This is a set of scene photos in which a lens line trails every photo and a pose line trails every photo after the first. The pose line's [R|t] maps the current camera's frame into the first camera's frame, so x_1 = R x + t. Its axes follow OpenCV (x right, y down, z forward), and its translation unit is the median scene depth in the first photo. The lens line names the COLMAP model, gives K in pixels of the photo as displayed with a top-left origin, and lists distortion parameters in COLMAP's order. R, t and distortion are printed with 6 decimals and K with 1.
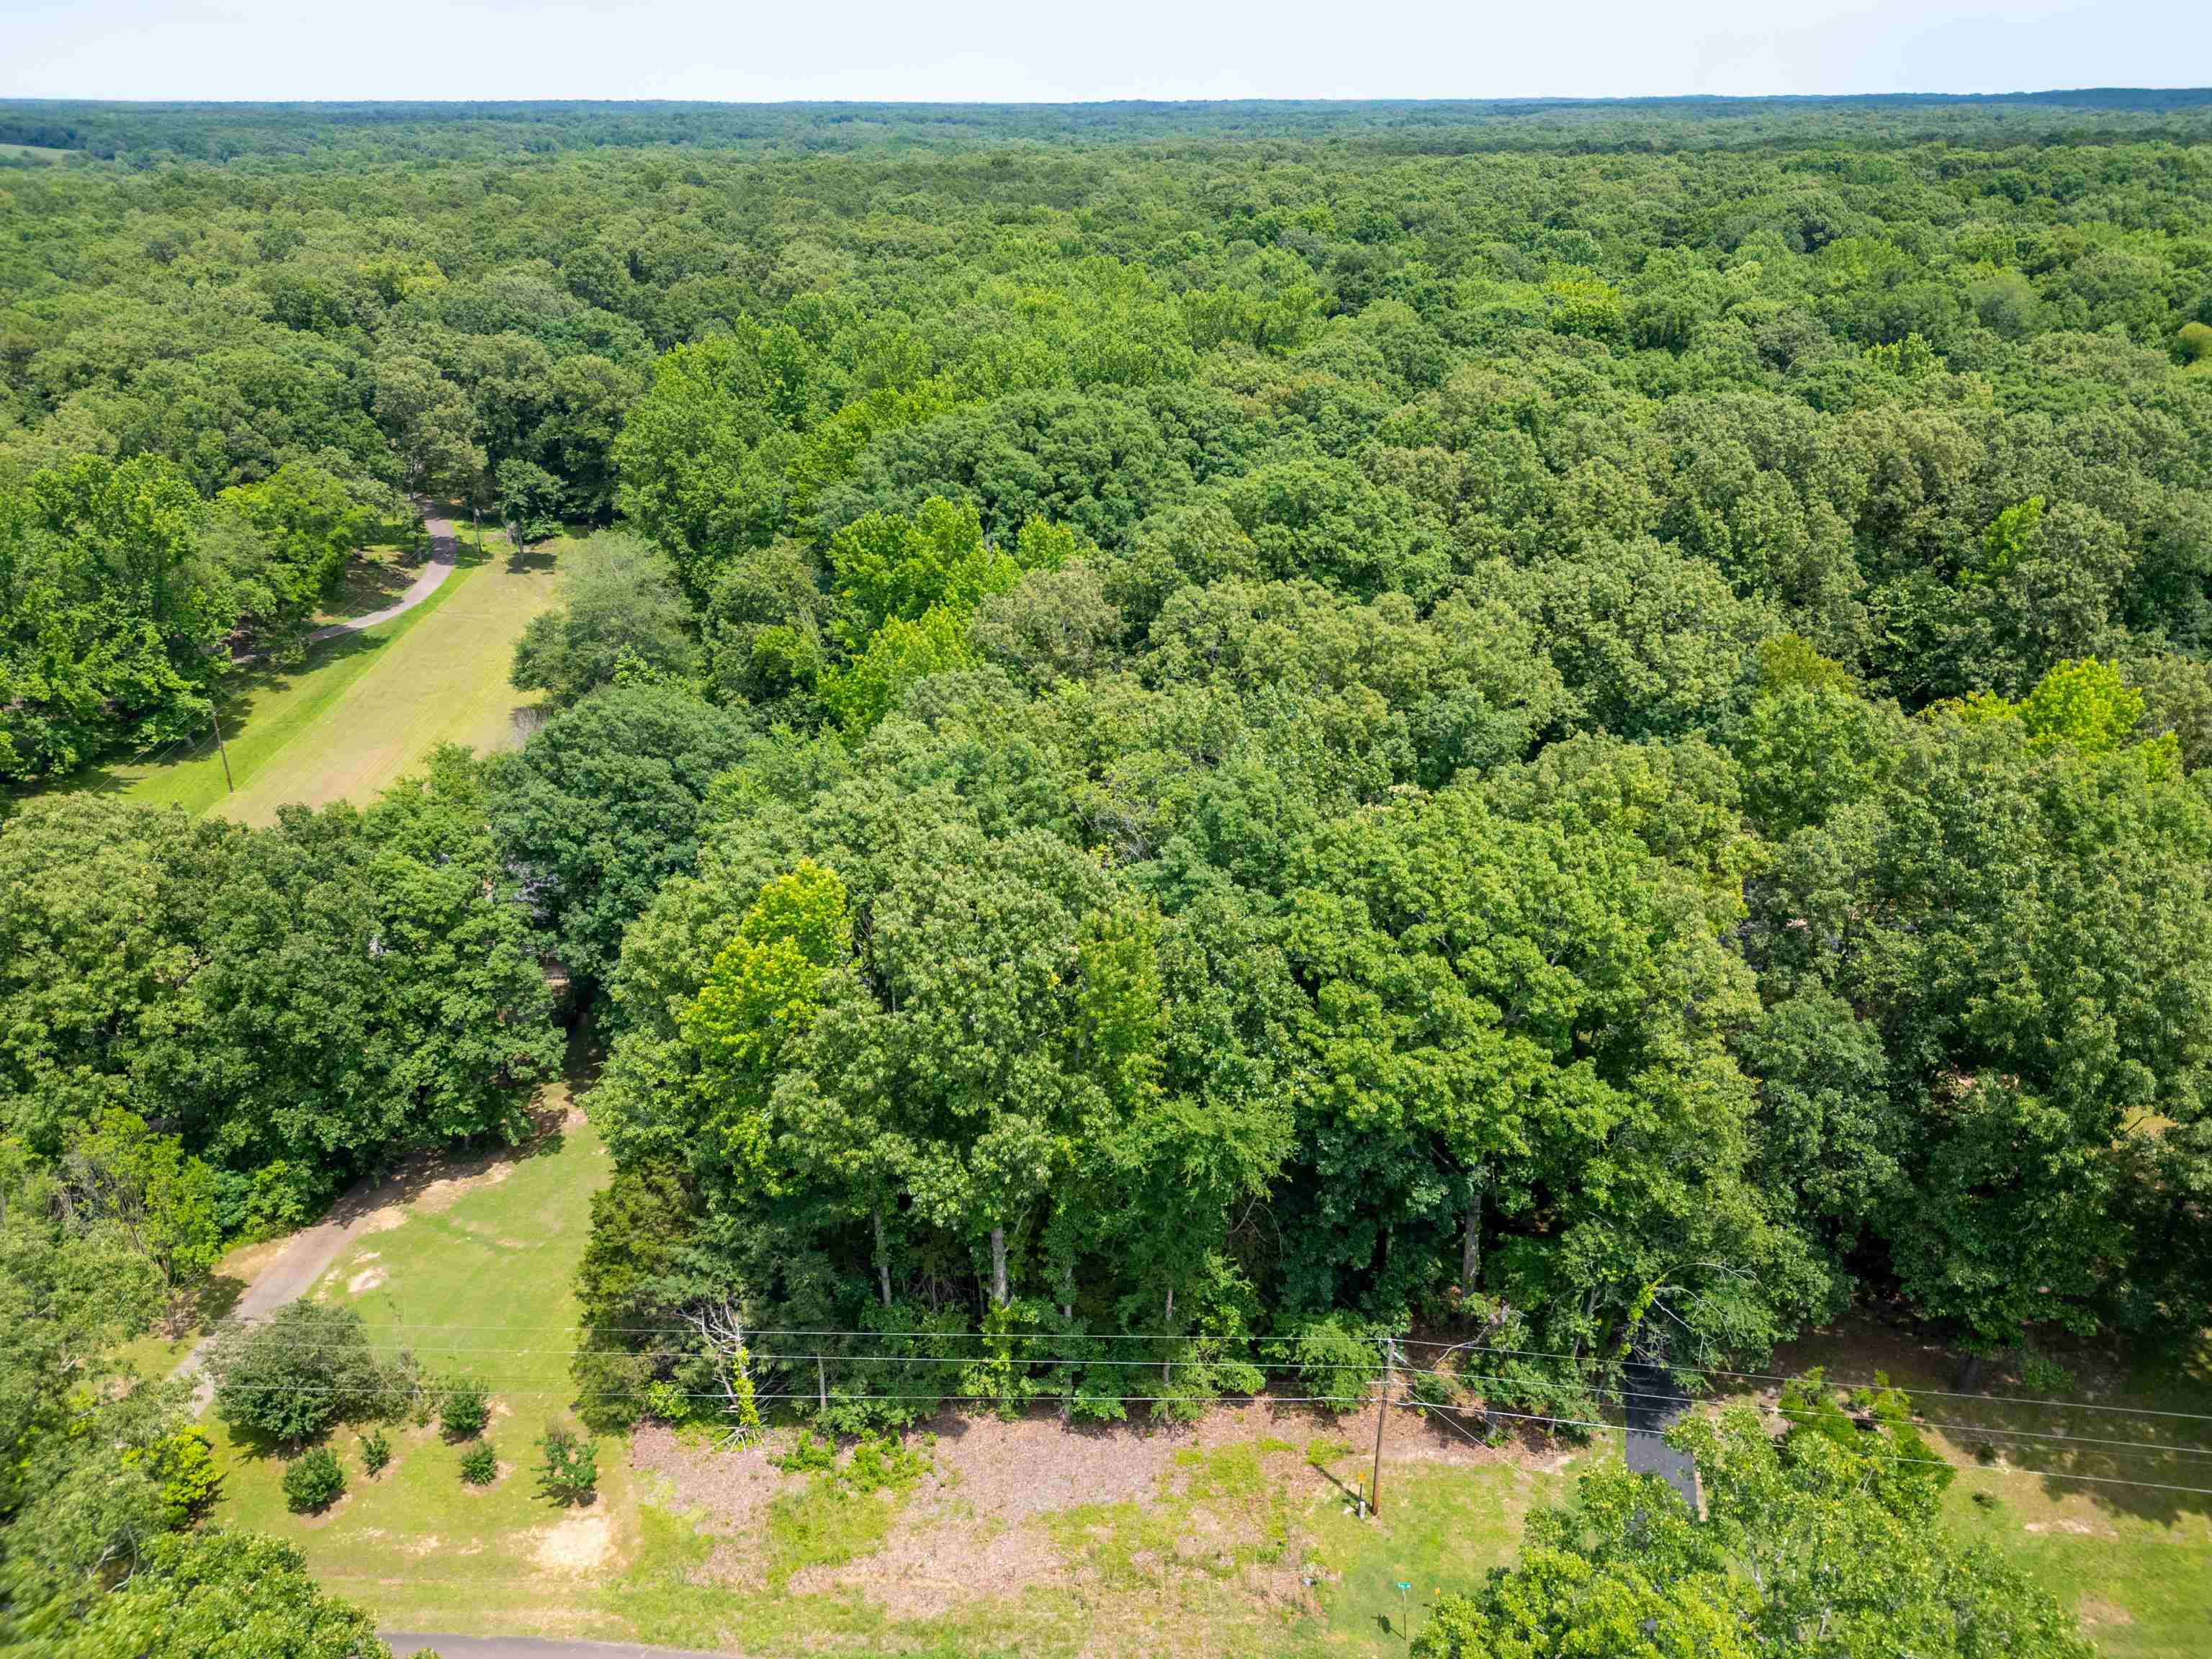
lens RADIAL K [[1541.9, 0, 1109.0], [0, 1541.9, 825.5], [0, 0, 1]] dist [0.076436, -0.073034]
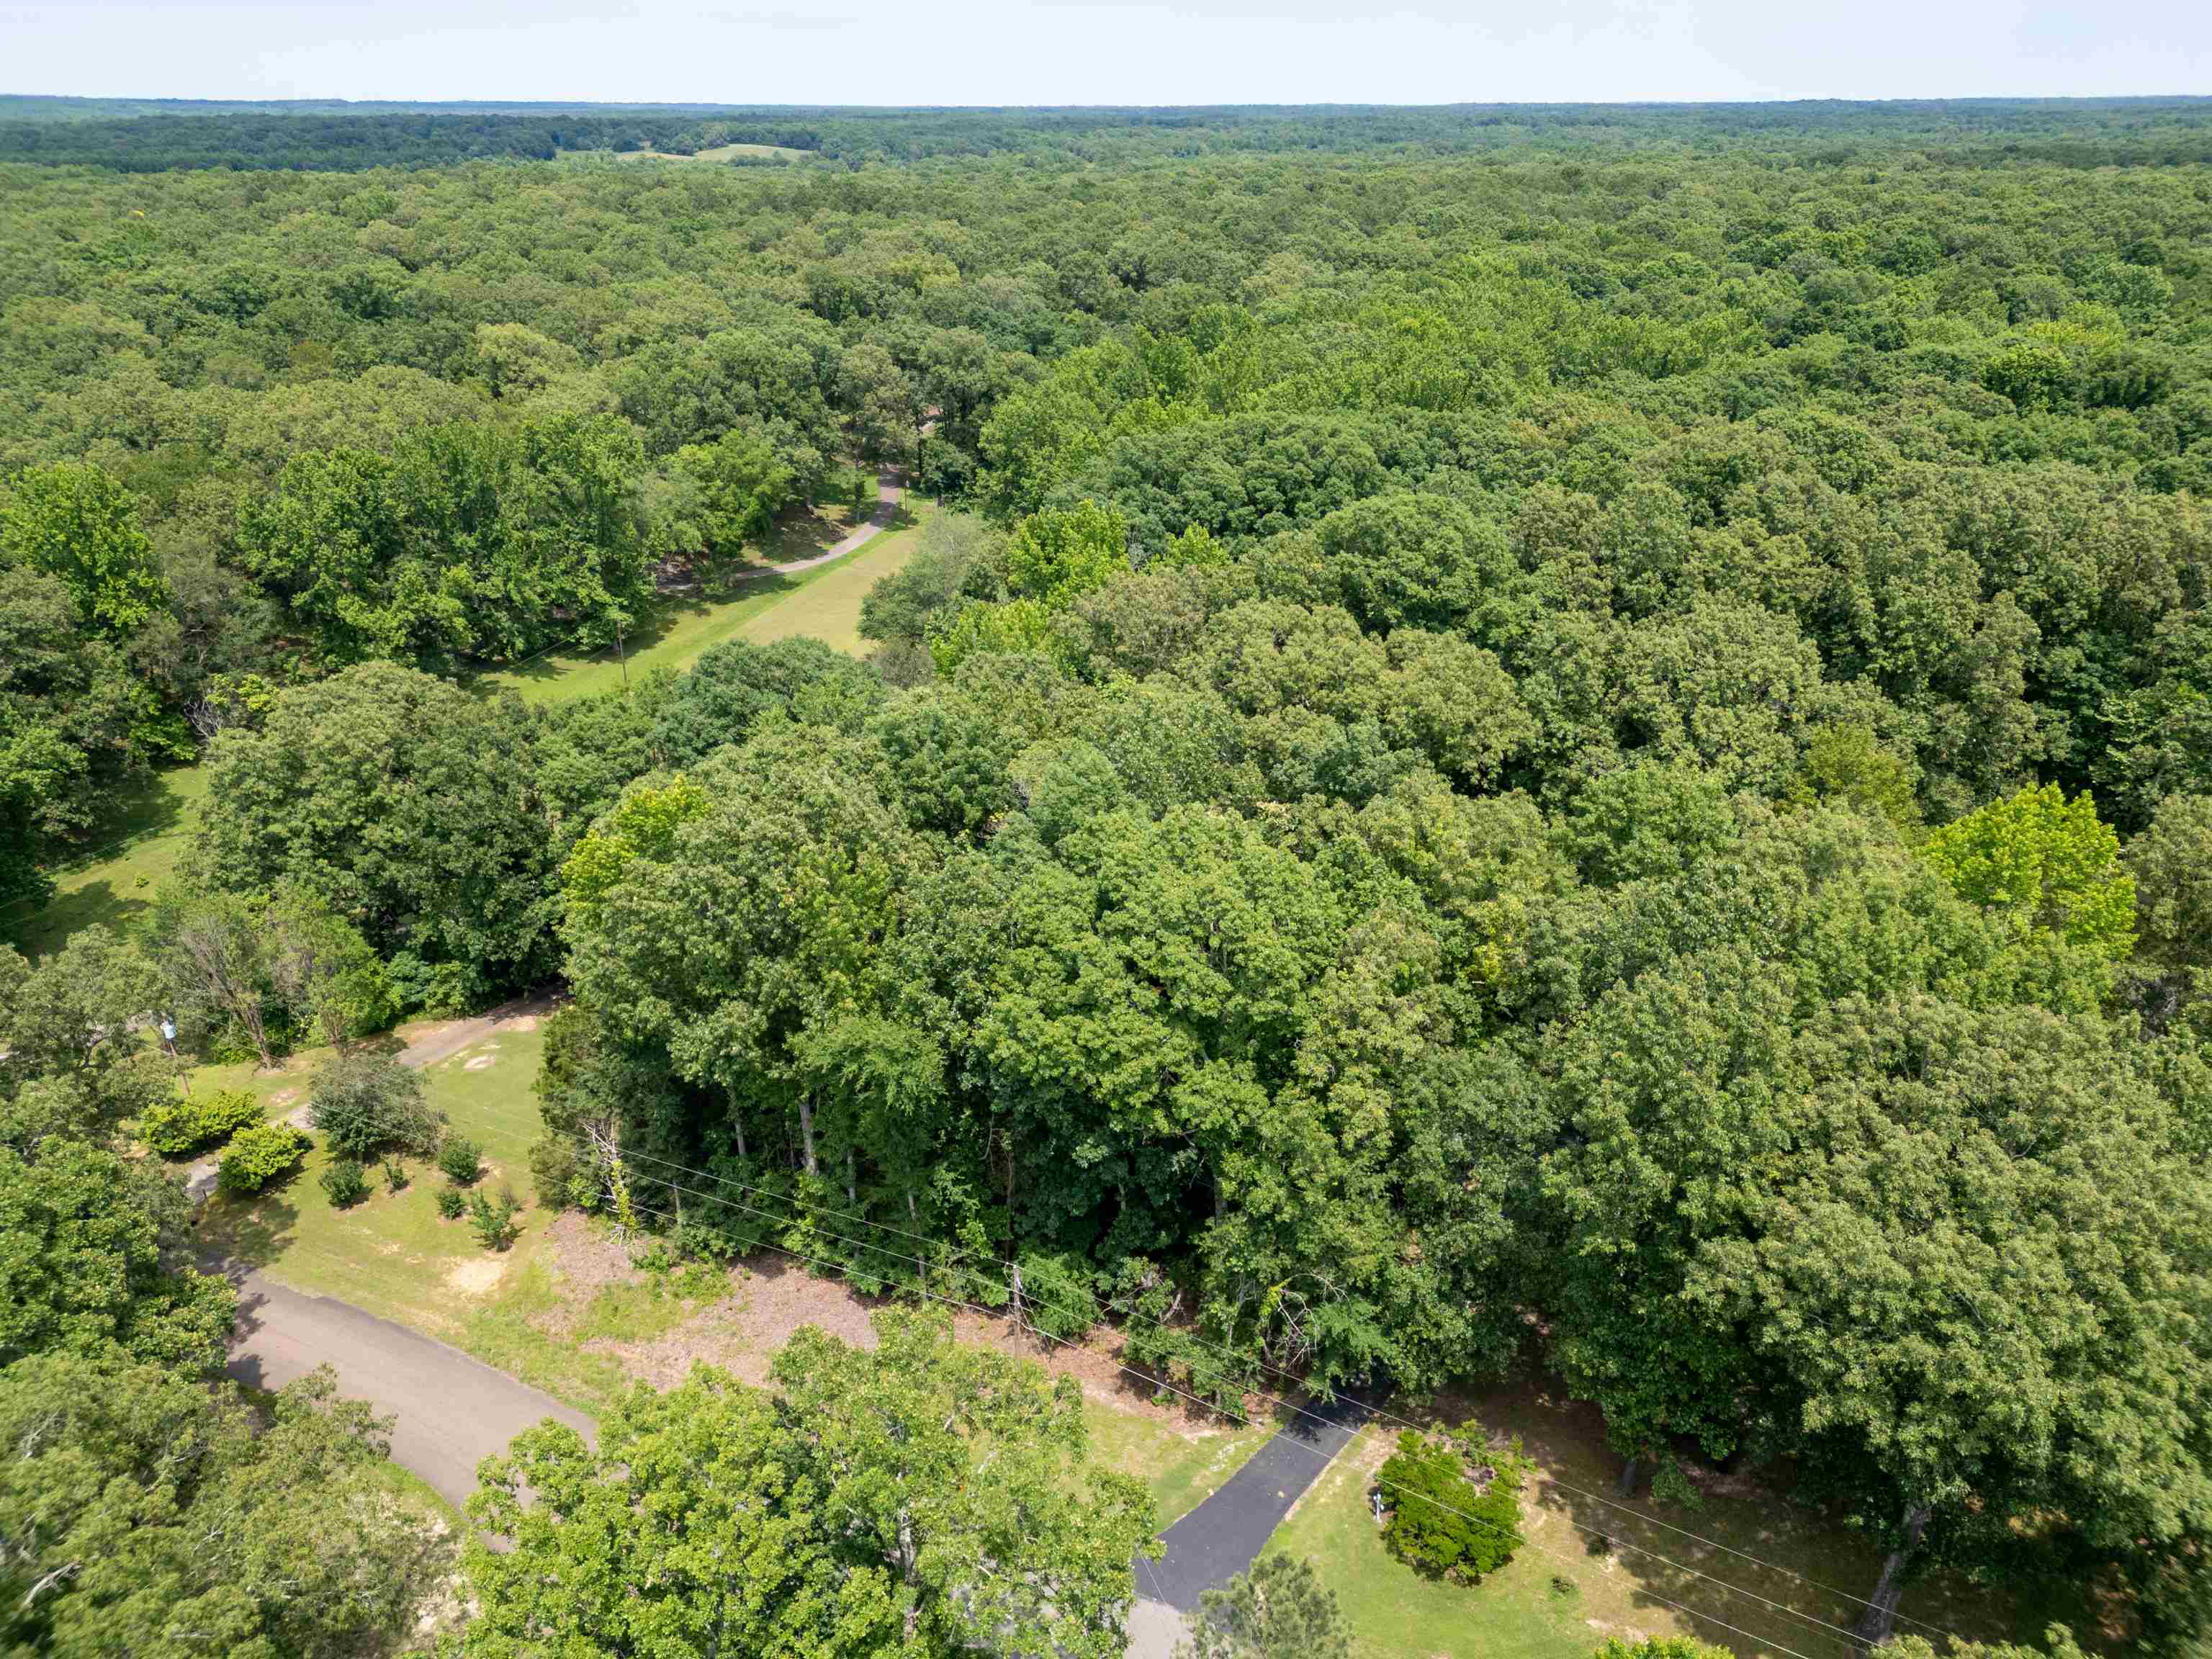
lens RADIAL K [[1541.9, 0, 1109.0], [0, 1541.9, 825.5], [0, 0, 1]] dist [0.076436, -0.073034]
pose [[0.927587, 0.160218, -0.337510, 0.338250], [-0.160563, 0.986654, 0.027092, -0.016001], [0.337346, 0.029061, 0.940932, -0.028839]]
